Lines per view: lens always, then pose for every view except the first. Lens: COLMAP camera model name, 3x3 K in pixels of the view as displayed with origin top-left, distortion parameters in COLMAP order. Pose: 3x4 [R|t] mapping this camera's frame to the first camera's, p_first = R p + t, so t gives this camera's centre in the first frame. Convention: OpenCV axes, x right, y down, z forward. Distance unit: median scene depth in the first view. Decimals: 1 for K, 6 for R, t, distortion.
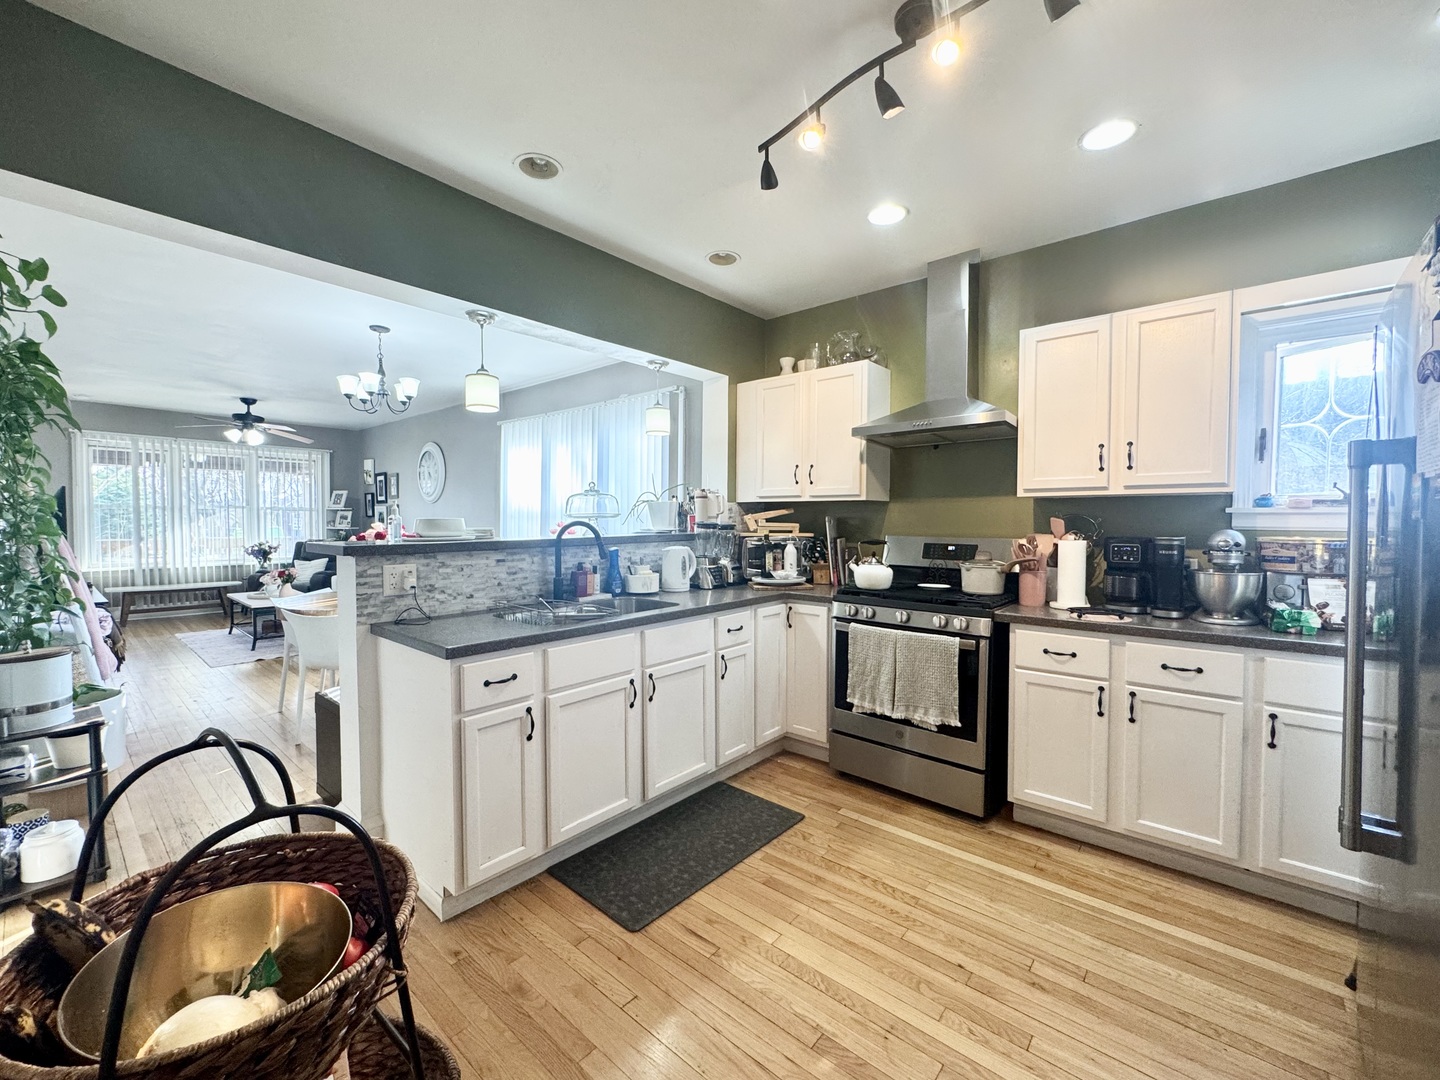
lens RADIAL K [[594.8, 0, 725.5], [0, 594.8, 535.5], [0, 0, 1]] dist [-0.001929, -0.000243]
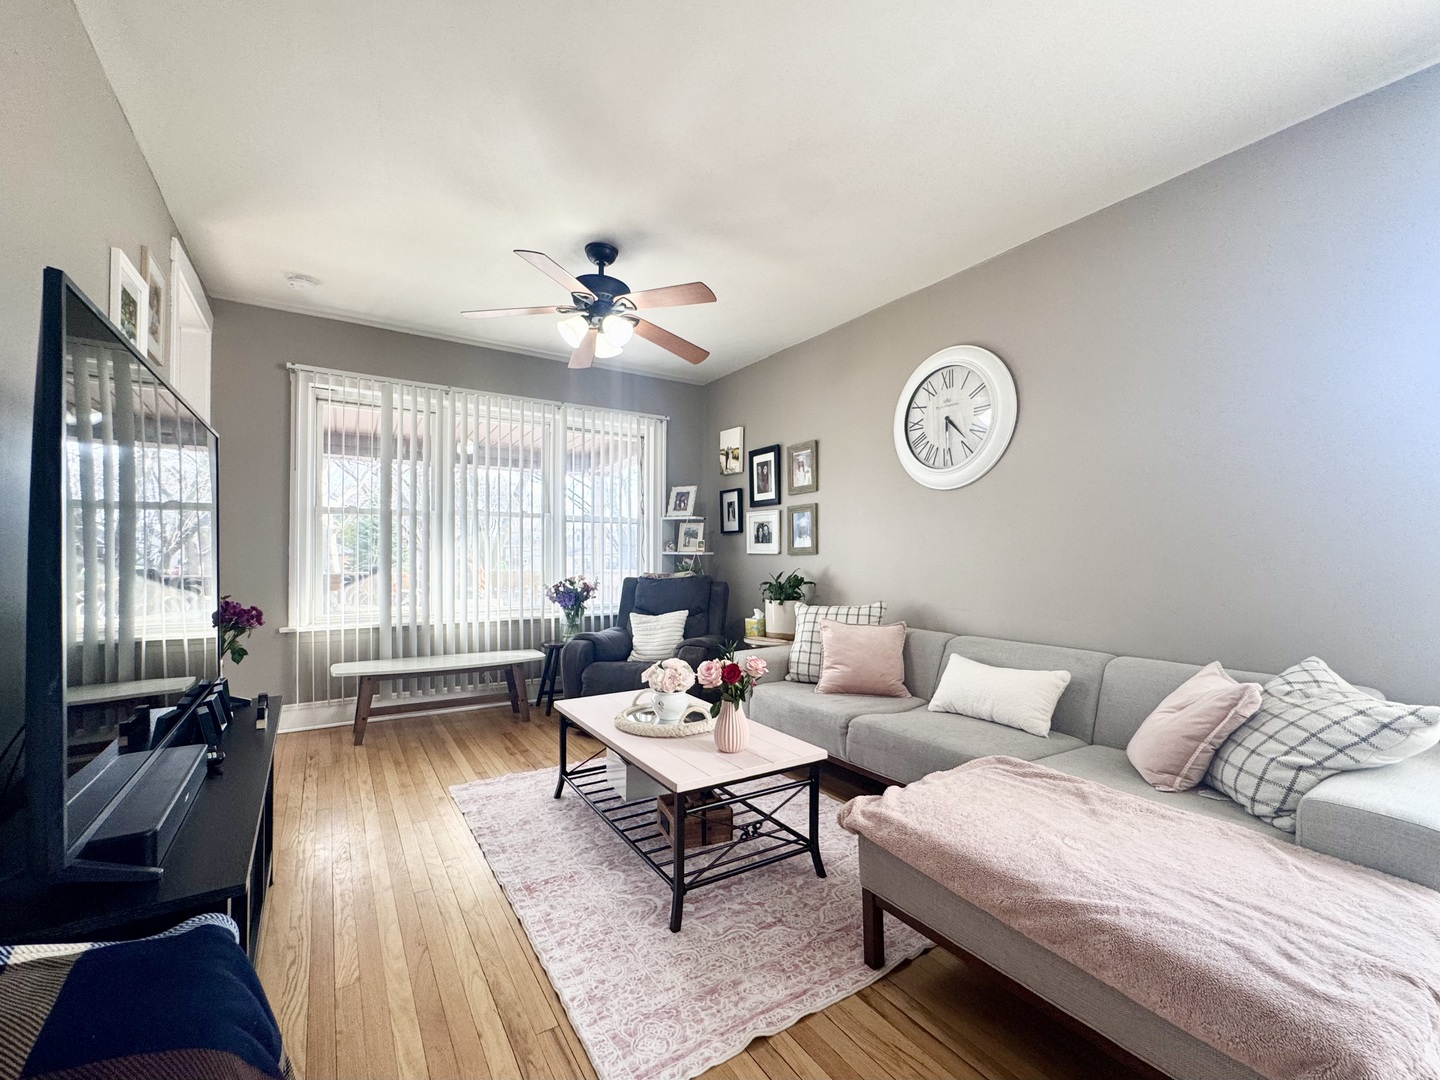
lens RADIAL K [[594.8, 0, 717.4], [0, 594.8, 545.9], [0, 0, 1]] dist [-0.001929, -0.000243]
pose [[0.960163, -0.001482, -0.279438, -0.505628], [-0.009290, 0.999264, -0.037221, 0.001367], [0.279287, 0.038334, 0.959442, 0.518573]]
